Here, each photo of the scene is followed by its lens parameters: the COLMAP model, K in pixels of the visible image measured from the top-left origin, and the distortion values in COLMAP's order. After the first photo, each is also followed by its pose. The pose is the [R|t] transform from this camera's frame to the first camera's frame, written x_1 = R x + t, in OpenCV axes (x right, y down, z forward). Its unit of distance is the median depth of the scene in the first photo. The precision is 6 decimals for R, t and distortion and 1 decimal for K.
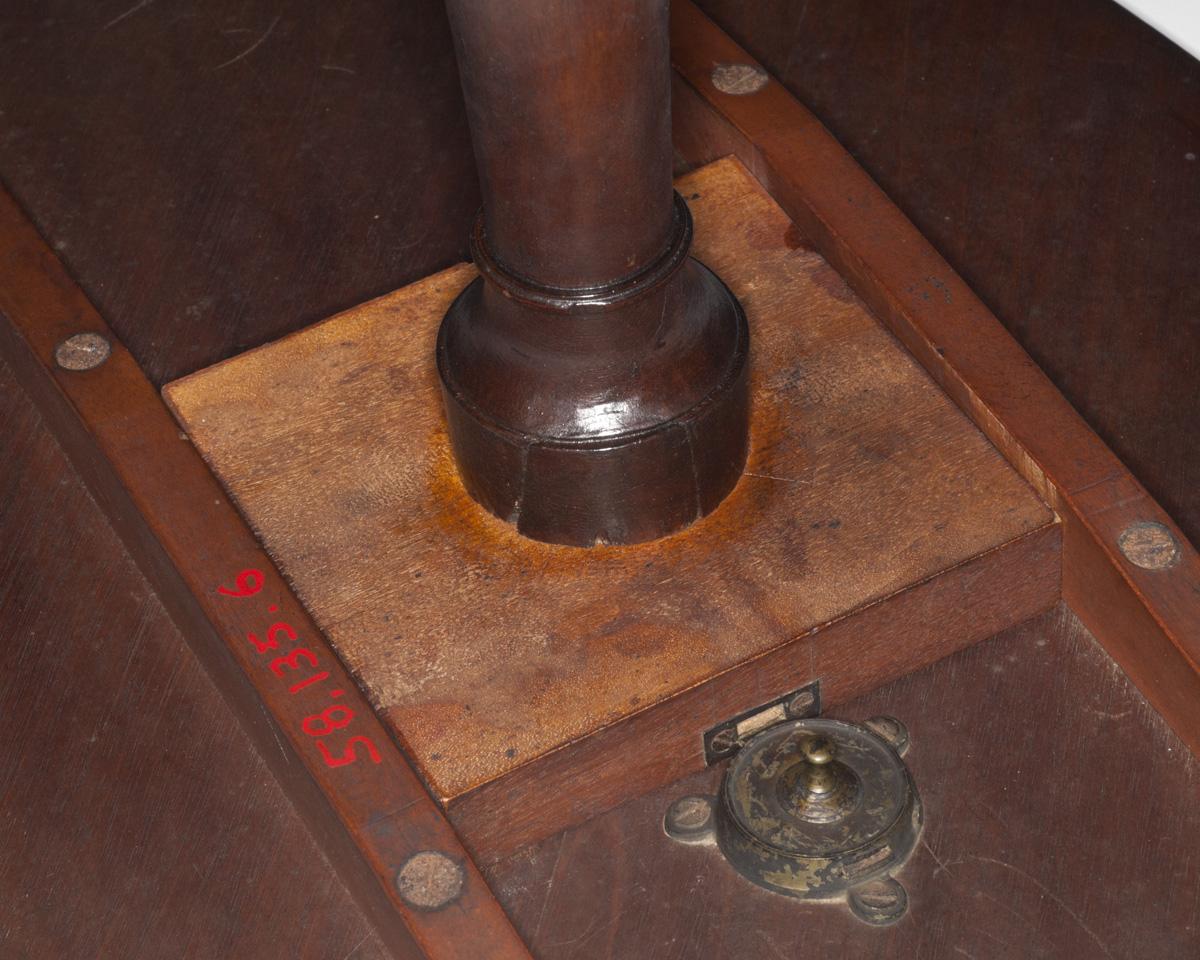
lens RADIAL K [[4443.9, 0, 600.0], [0, 4443.9, 480.0], [0, 0, 1]] dist [0.049839, -0.604013]
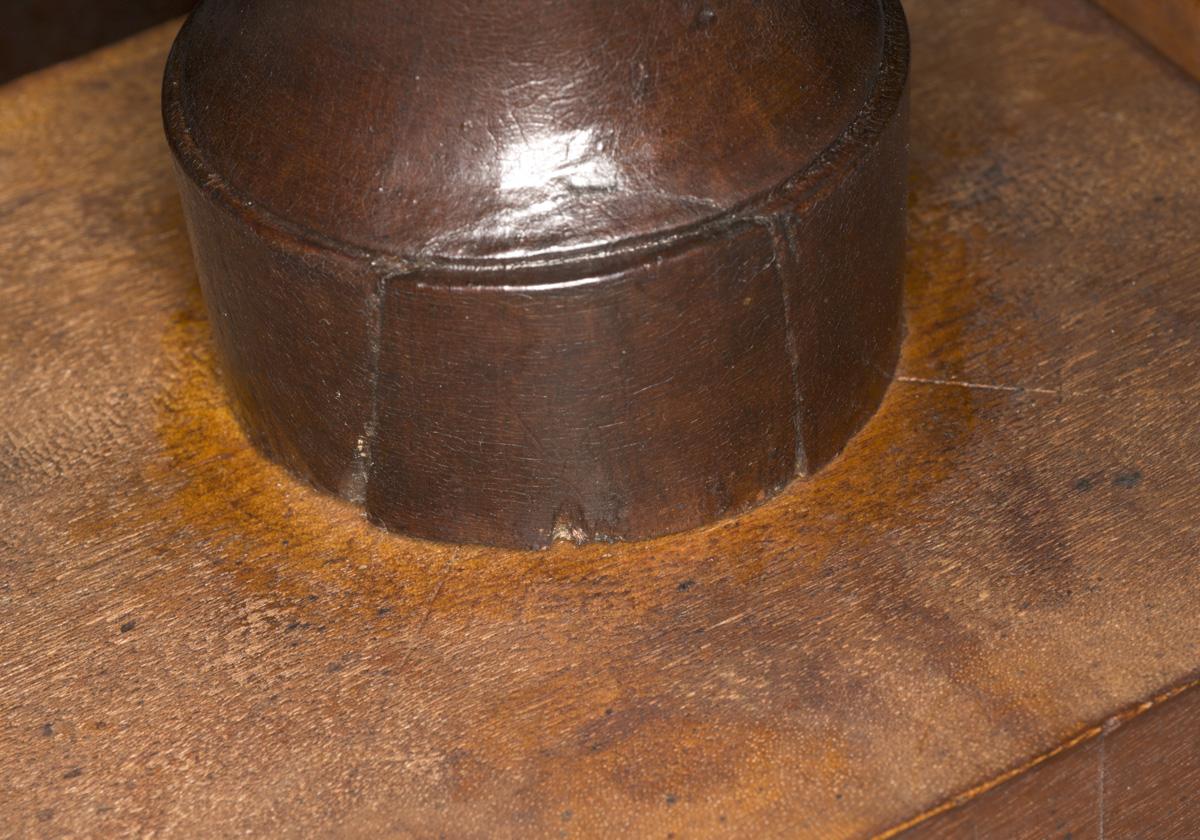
lens RADIAL K [[5331.4, 0, 600.0], [0, 5331.4, 420.0], [0, 0, 1]] dist [0.054587, 0.929911]
pose [[0.999564, -0.026157, 0.013666, -0.003257], [0.026845, 0.998245, -0.052790, 0.029616], [-0.012261, 0.053134, 0.998512, 0.503410]]
